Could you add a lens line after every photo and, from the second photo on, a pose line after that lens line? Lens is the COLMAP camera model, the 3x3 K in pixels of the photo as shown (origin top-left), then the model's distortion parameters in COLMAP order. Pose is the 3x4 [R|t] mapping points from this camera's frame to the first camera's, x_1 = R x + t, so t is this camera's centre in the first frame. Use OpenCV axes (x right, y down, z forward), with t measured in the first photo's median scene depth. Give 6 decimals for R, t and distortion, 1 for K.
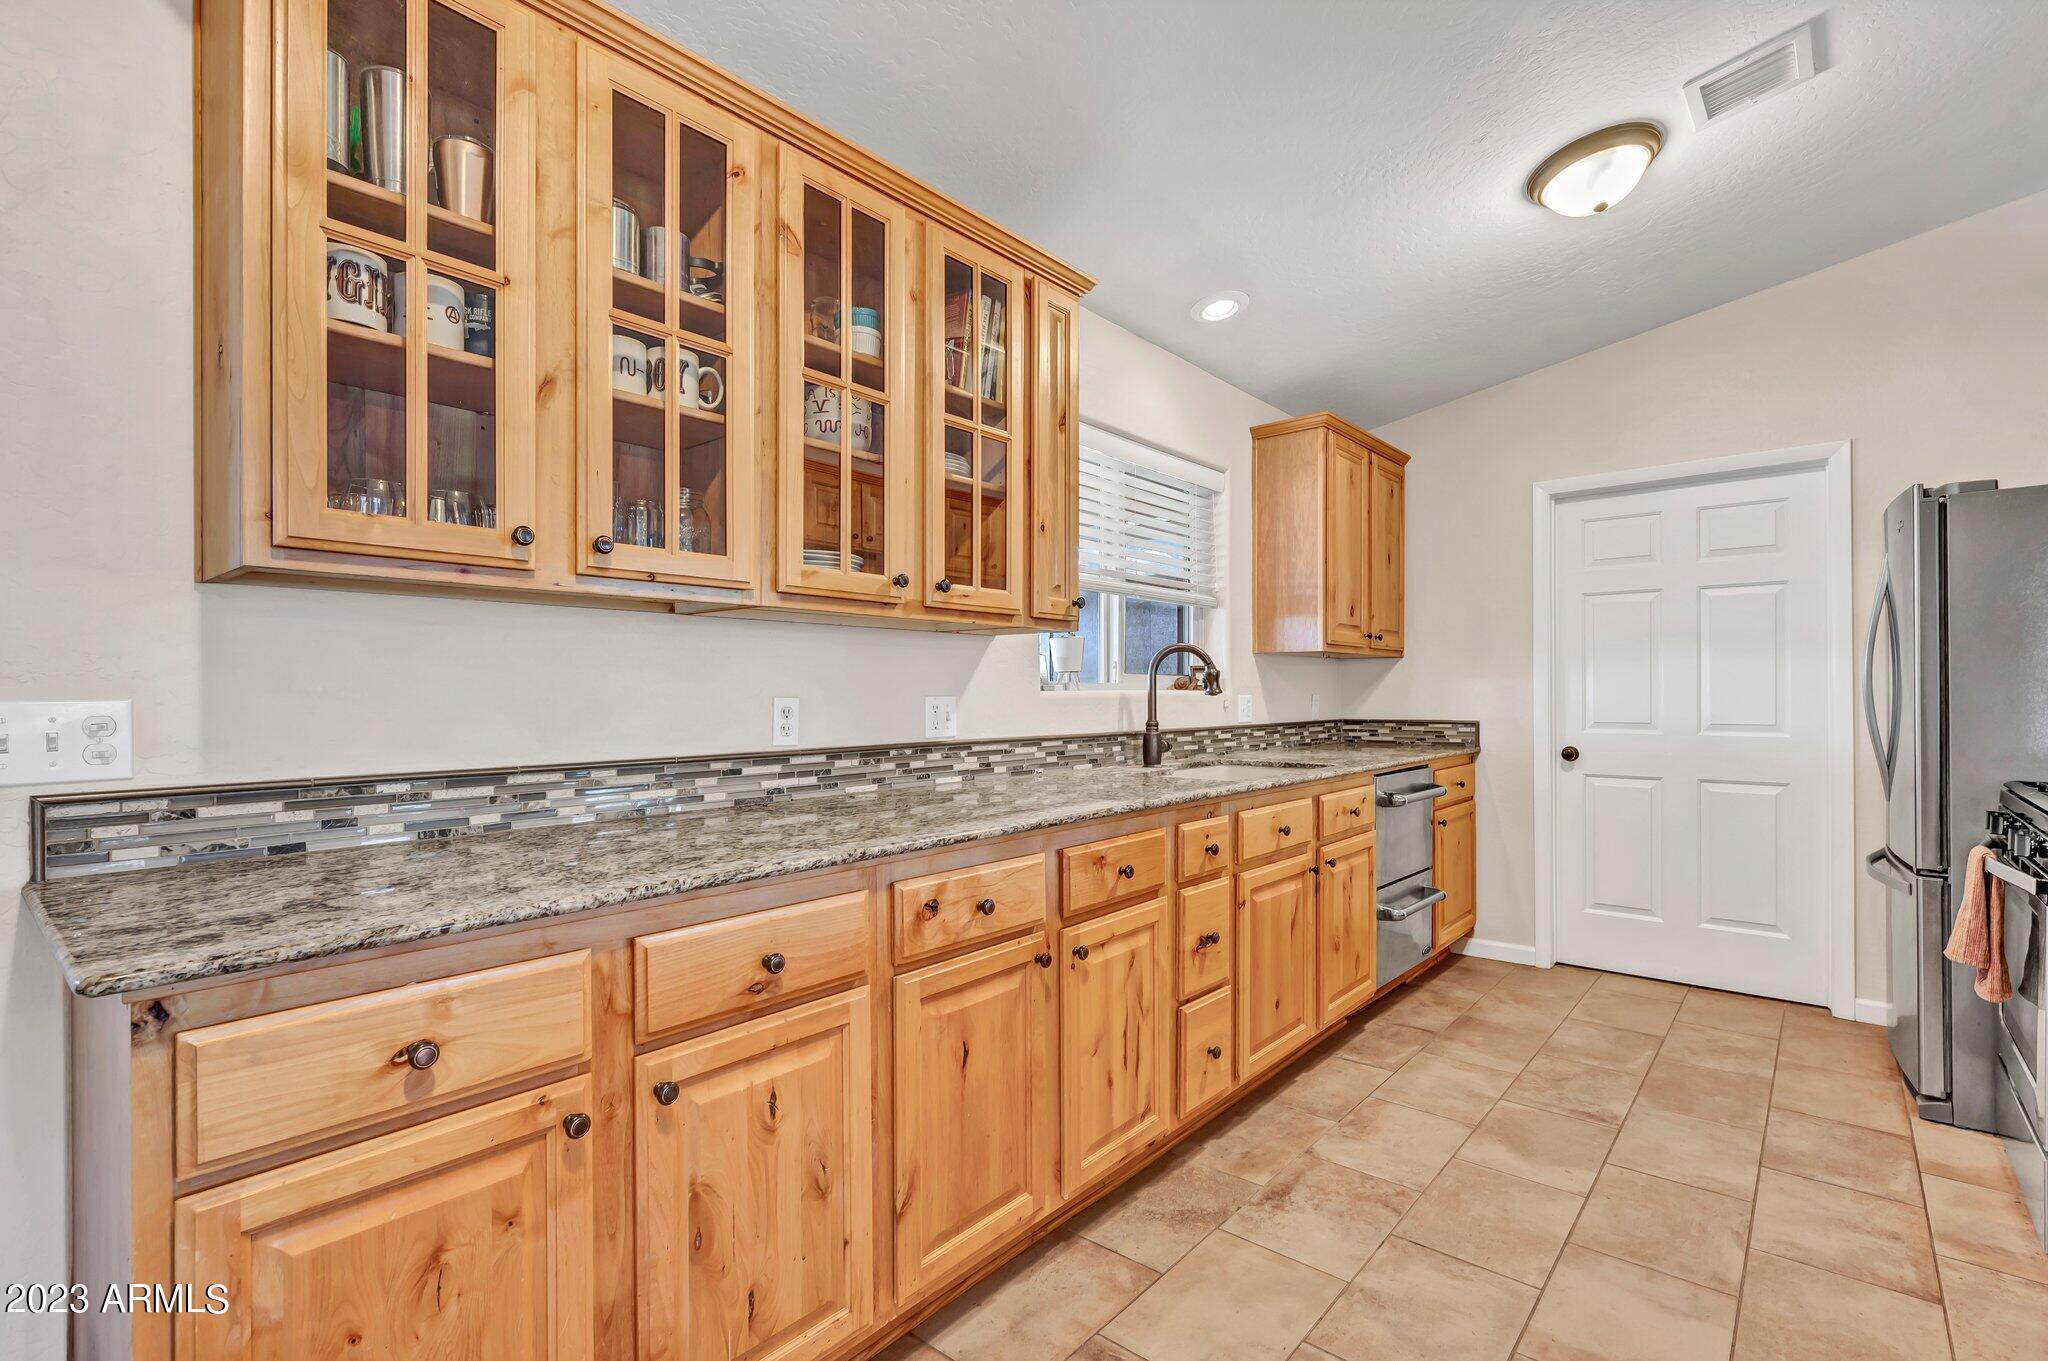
lens RADIAL K [[934.4, 0, 1025.5], [0, 934.4, 692.7], [0, 0, 1]] dist [-0.002403, -0.000282]
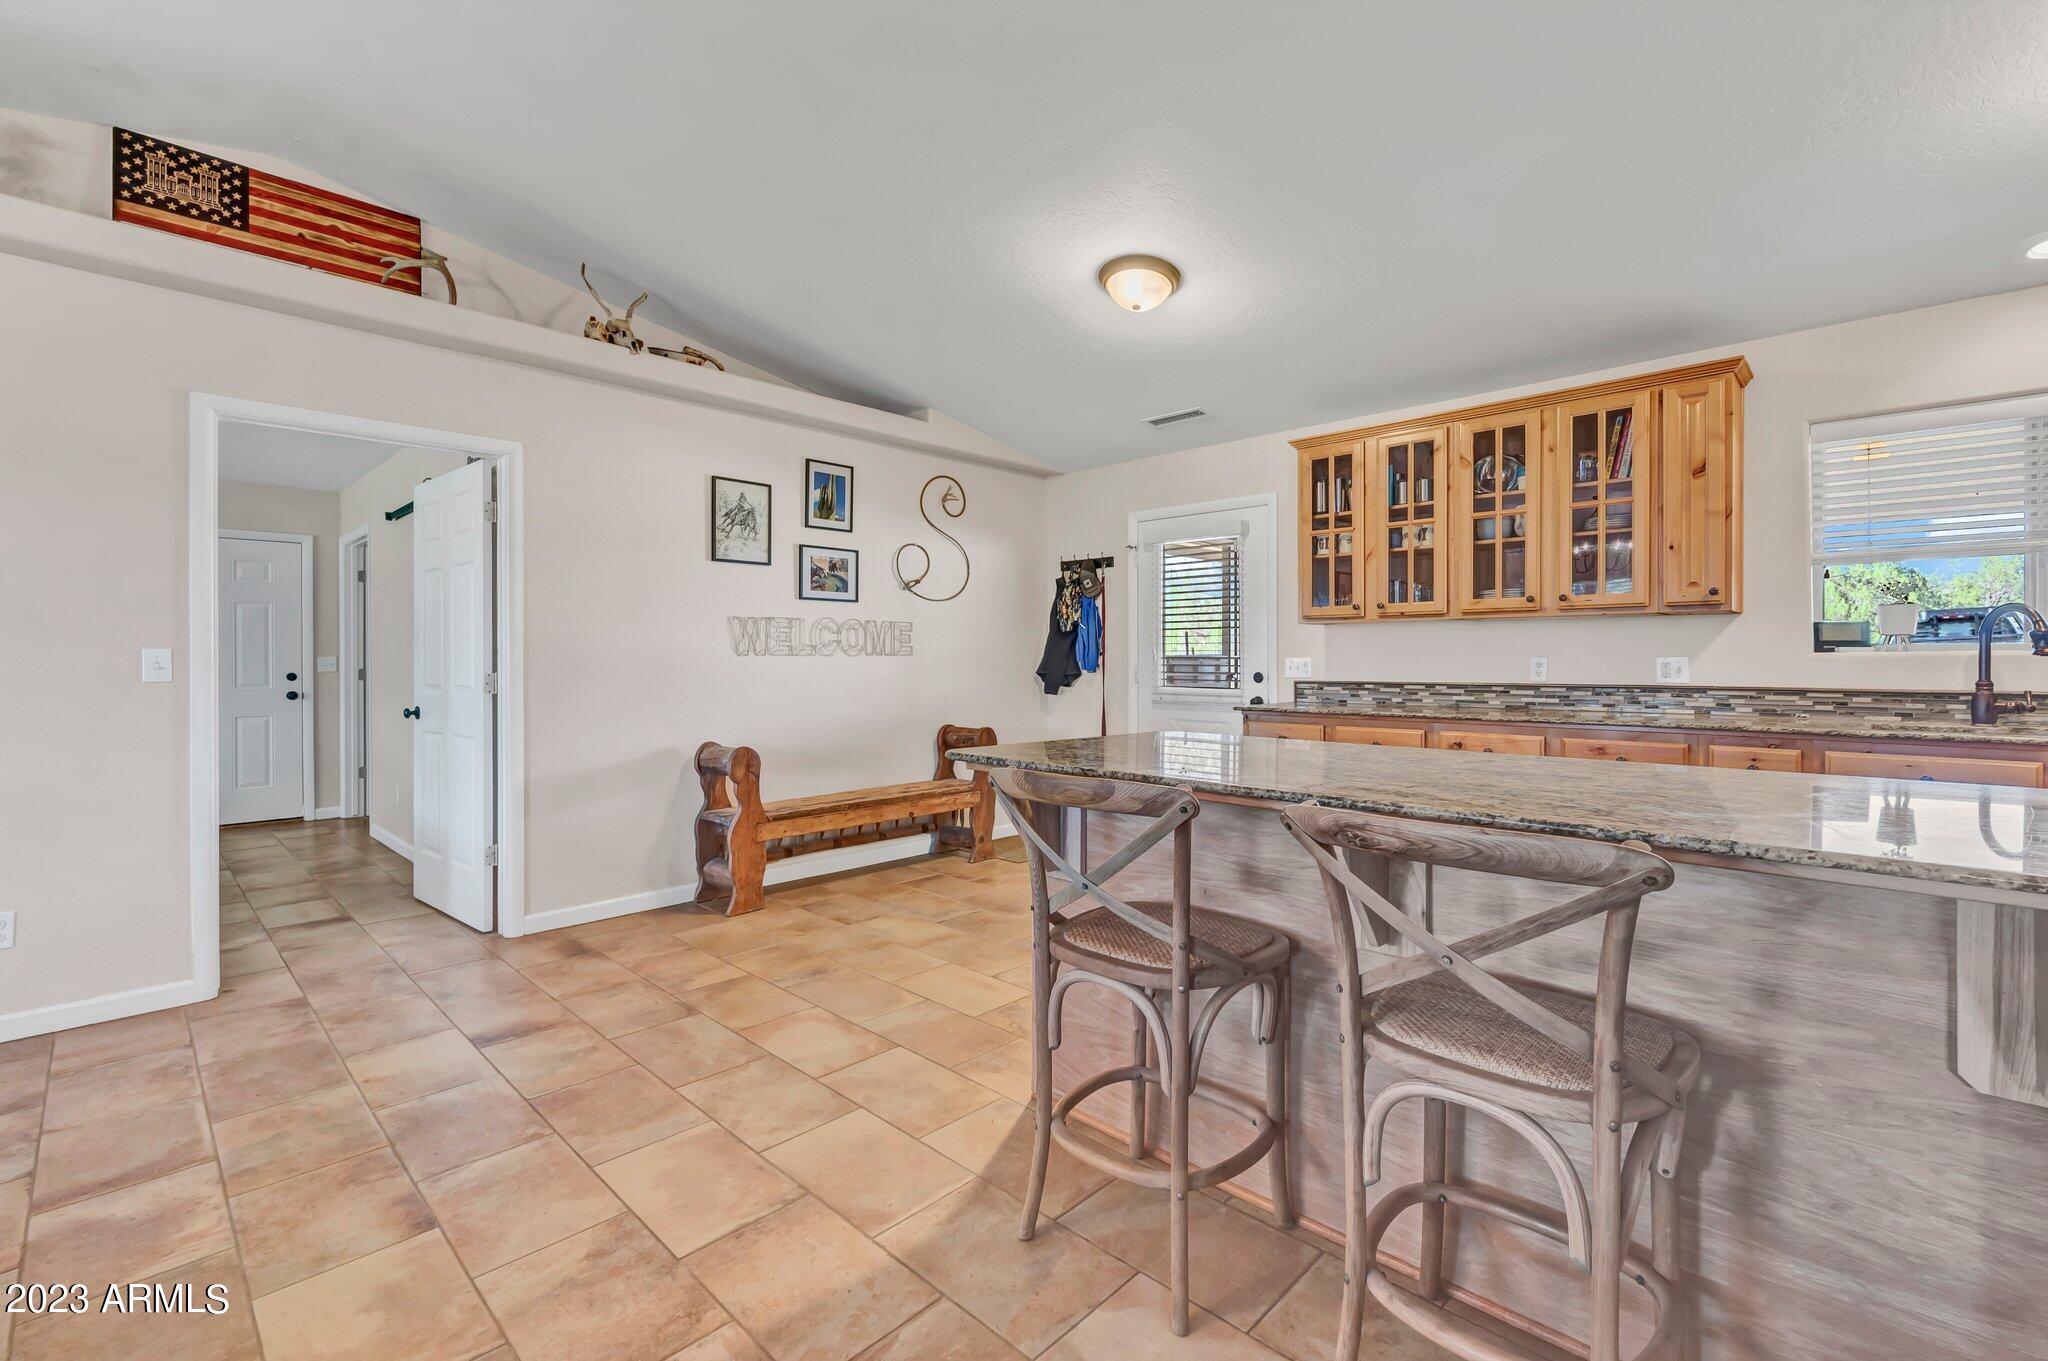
lens RADIAL K [[897.8, 0, 1034.6], [0, 897.8, 664.4], [0, 0, 1]] dist [-0.002059, -0.000361]
pose [[-0.051502, 0.007893, -0.998642, 1.544610], [0.002504, 0.999967, 0.007774, 0.002549], [0.998670, -0.002101, -0.051520, 0.027042]]
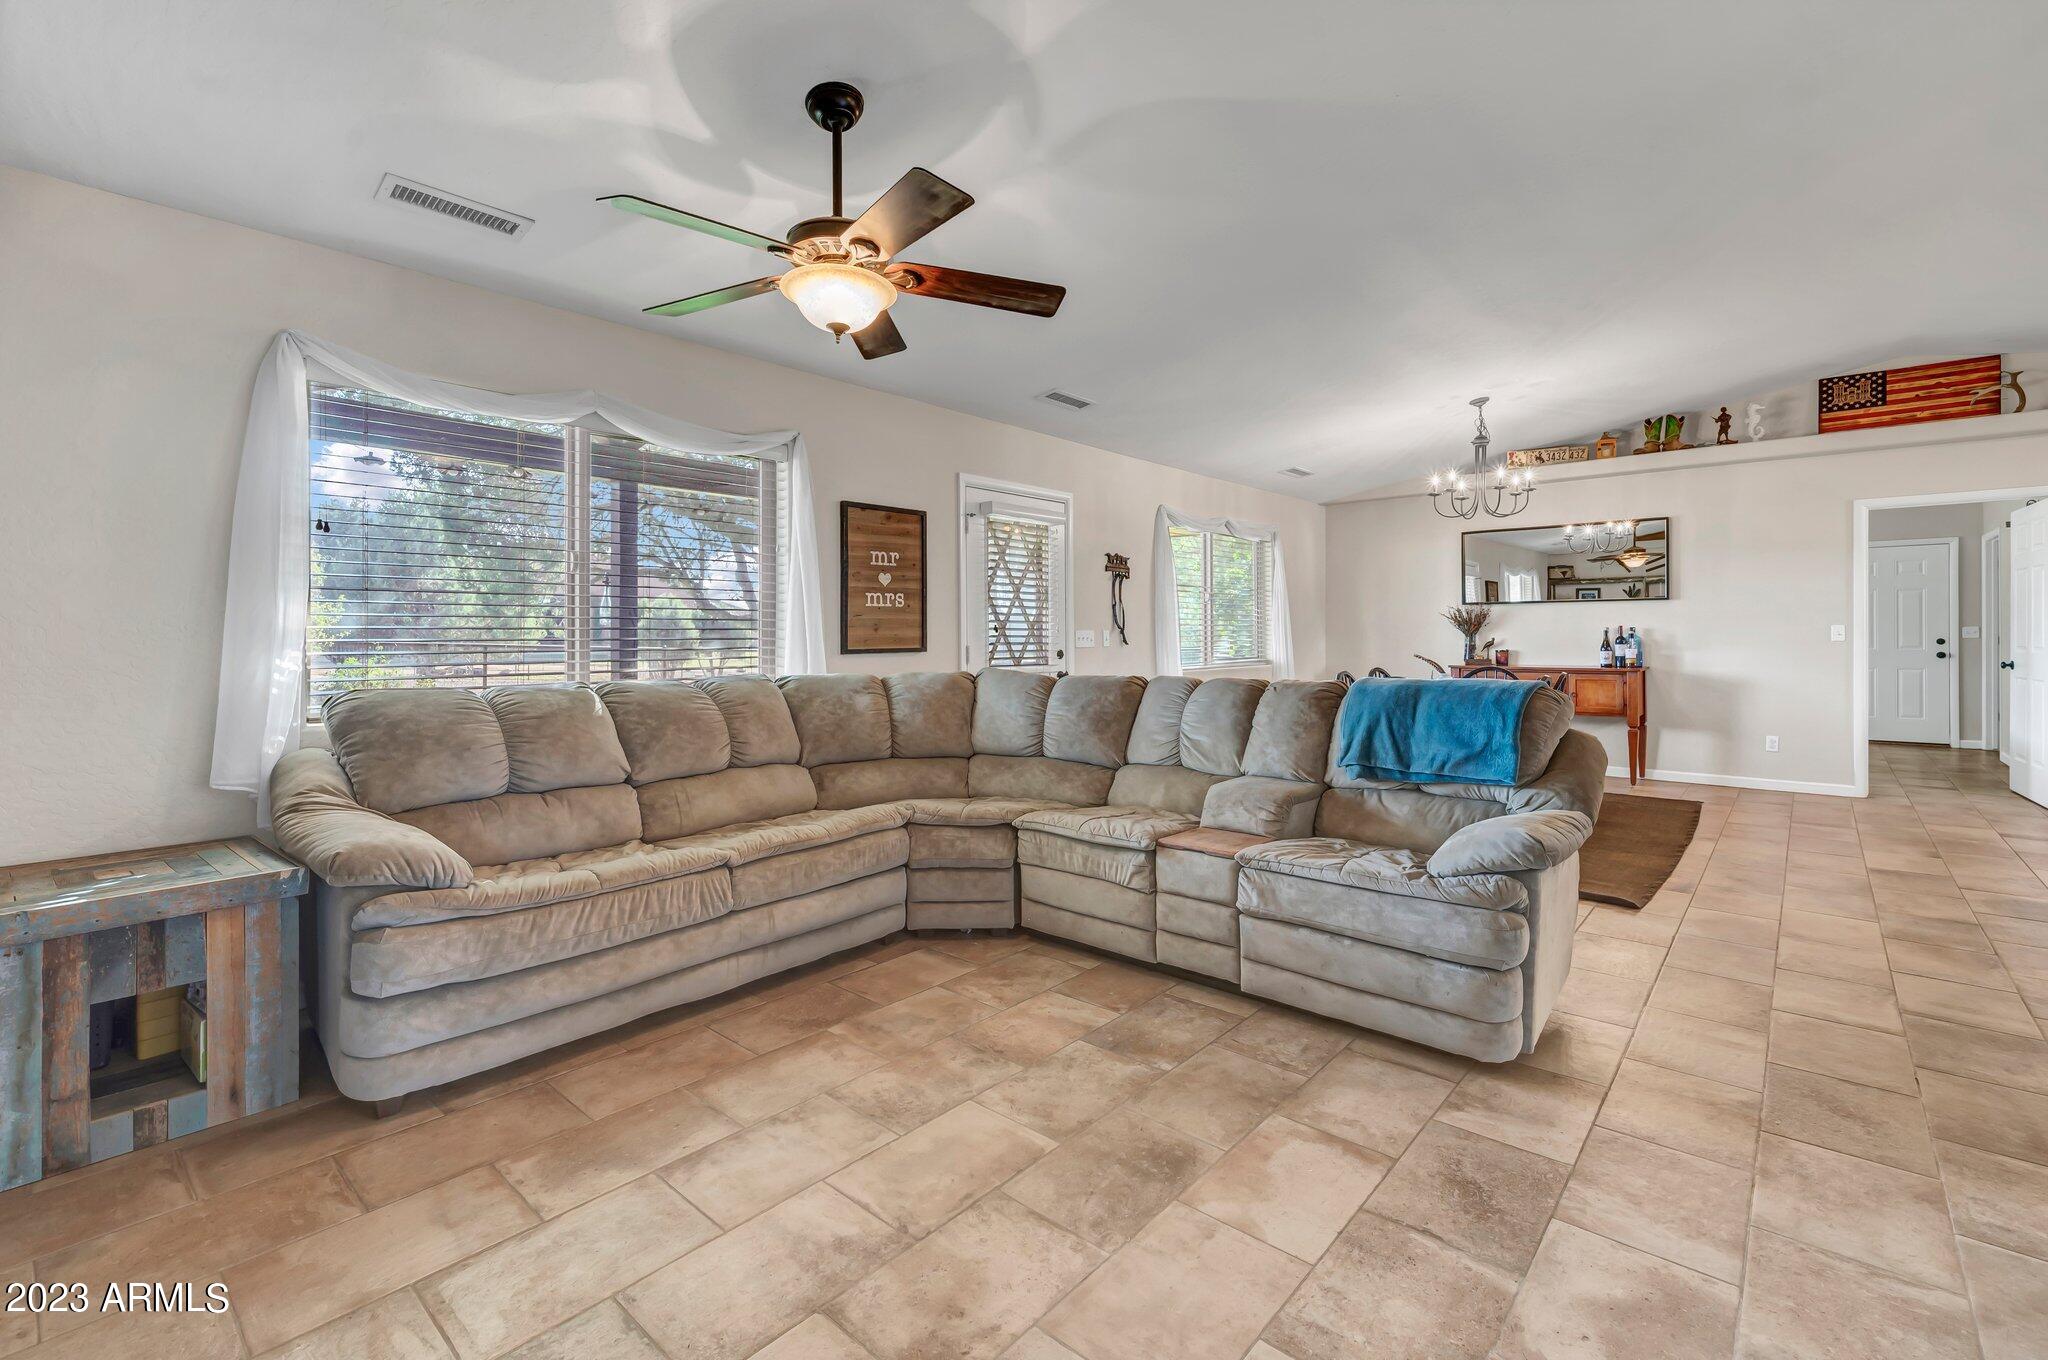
lens RADIAL K [[886.3, 0, 1024.0], [0, 886.3, 635.2], [0, 0, 1]] dist [0.000476, 0.000348]
pose [[-0.999913, 0.008358, 0.010214, 2.749926], [0.008376, 0.999963, 0.001720, -0.008200], [-0.010200, 0.001806, -0.999946, 1.397939]]
